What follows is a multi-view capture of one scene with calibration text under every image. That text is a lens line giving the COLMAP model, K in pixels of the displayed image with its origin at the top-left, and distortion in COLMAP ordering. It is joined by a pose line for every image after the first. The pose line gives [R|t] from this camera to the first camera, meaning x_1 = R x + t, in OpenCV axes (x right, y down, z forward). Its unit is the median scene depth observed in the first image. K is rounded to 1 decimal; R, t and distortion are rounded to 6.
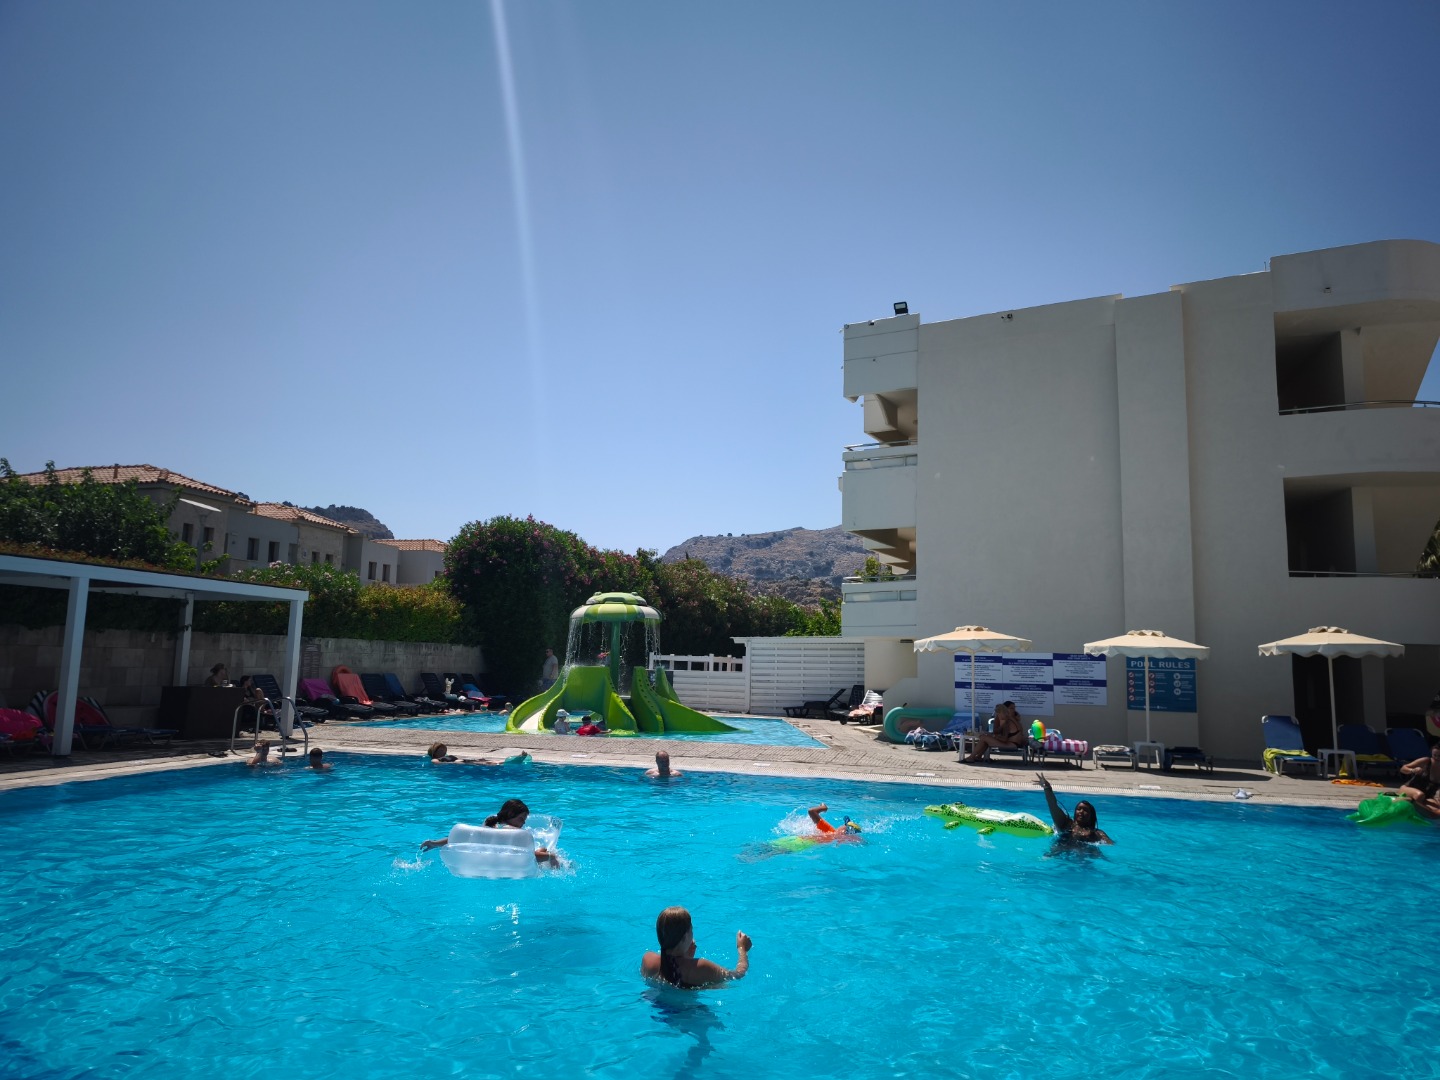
lens RADIAL K [[944.0, 0, 720.0], [0, 944.0, 540.0], [0, 0, 1]] dist [0.017799, -0.002193]
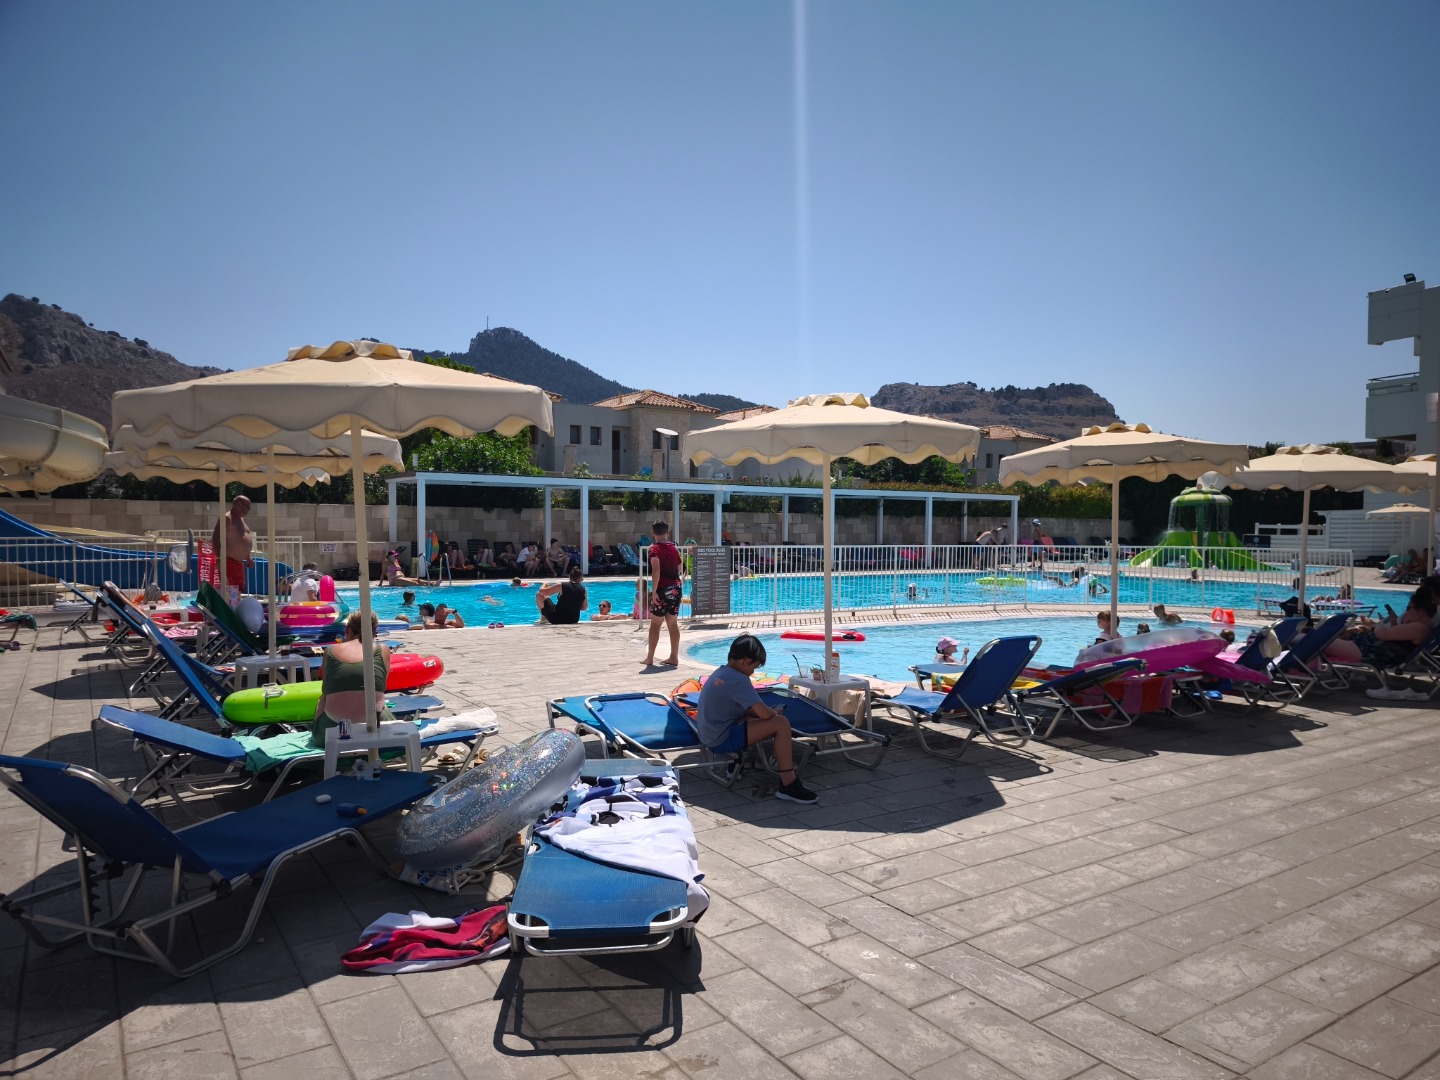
lens RADIAL K [[983.6, 0, 725.1], [0, 983.6, 532.8], [0, 0, 1]] dist [0.027388, -0.003149]
pose [[0.753440, -0.010015, -0.657441, 0.395347], [0.091915, 0.991670, 0.090230, -0.095601], [0.651061, -0.128411, 0.748084, -0.826998]]
